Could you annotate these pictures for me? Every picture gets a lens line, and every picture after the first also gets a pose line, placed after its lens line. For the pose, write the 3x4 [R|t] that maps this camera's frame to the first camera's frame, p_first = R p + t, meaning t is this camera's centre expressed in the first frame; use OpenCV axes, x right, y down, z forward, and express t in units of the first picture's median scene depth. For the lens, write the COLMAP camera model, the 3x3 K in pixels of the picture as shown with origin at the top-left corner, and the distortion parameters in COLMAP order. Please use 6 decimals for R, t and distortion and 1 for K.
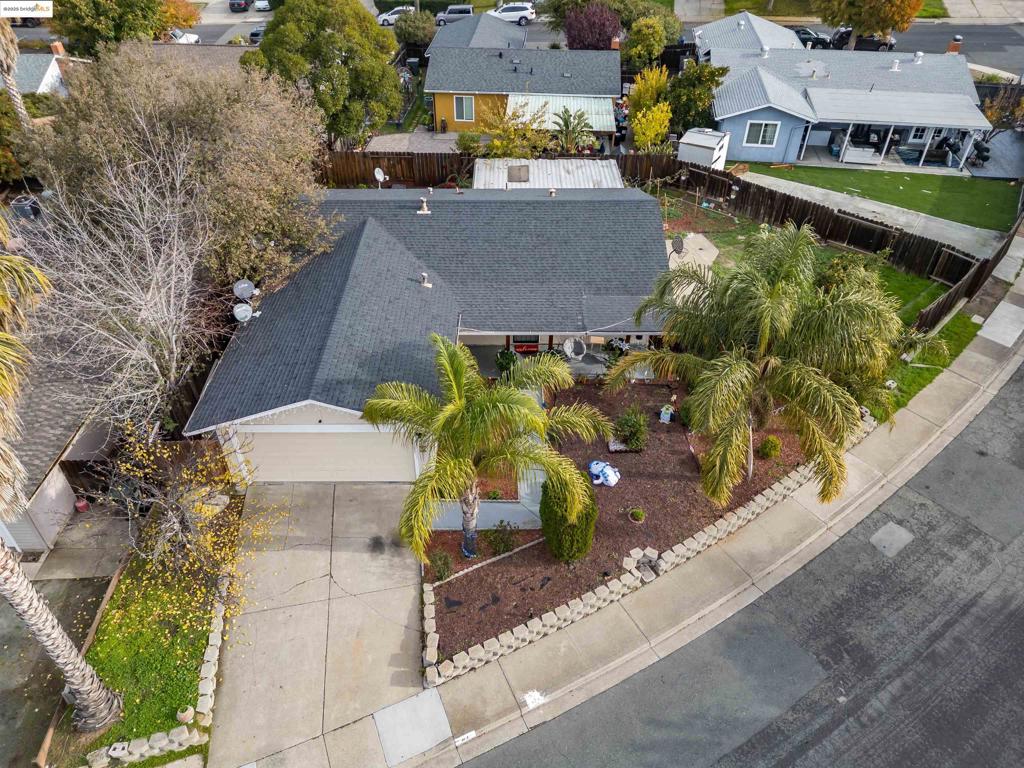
lens RADIAL K [[719.0, 0, 506.2], [0, 719.0, 380.4], [0, 0, 1]] dist [0.093421, -0.104558]
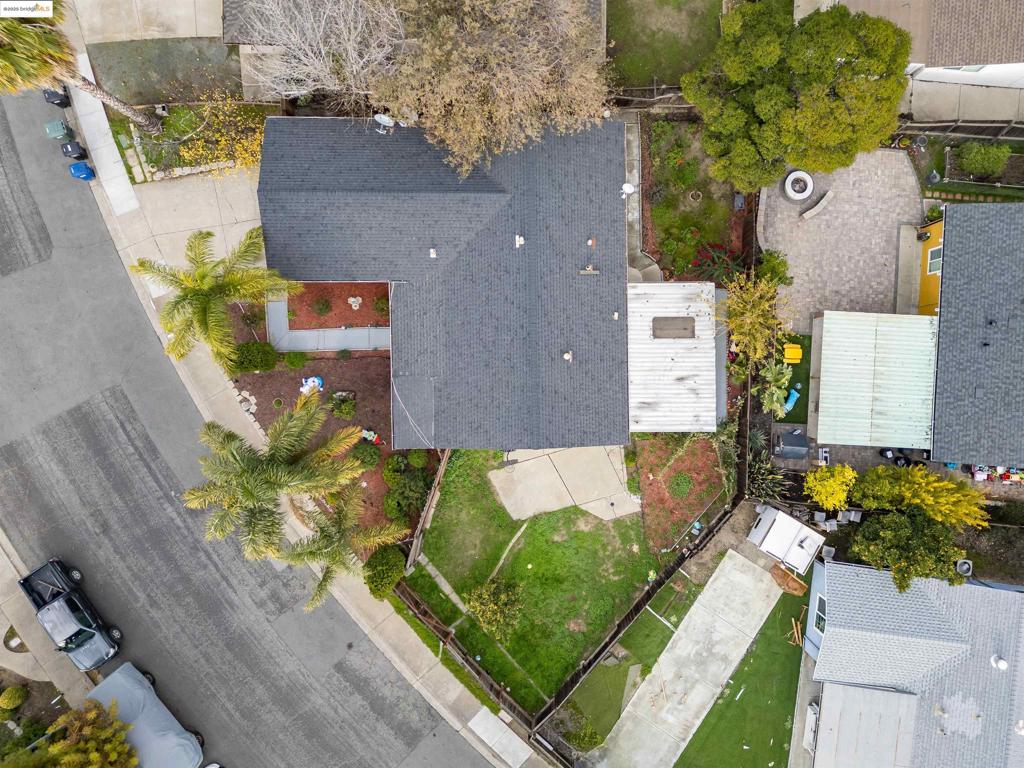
lens RADIAL K [[719.0, 0, 506.2], [0, 719.0, 380.4], [0, 0, 1]] dist [0.093421, -0.104558]
pose [[0.010601, 0.999837, -0.014585, 0.099813], [-0.676774, 0.017911, 0.735973, -0.854823], [0.736114, 0.002069, 0.676854, 0.170495]]
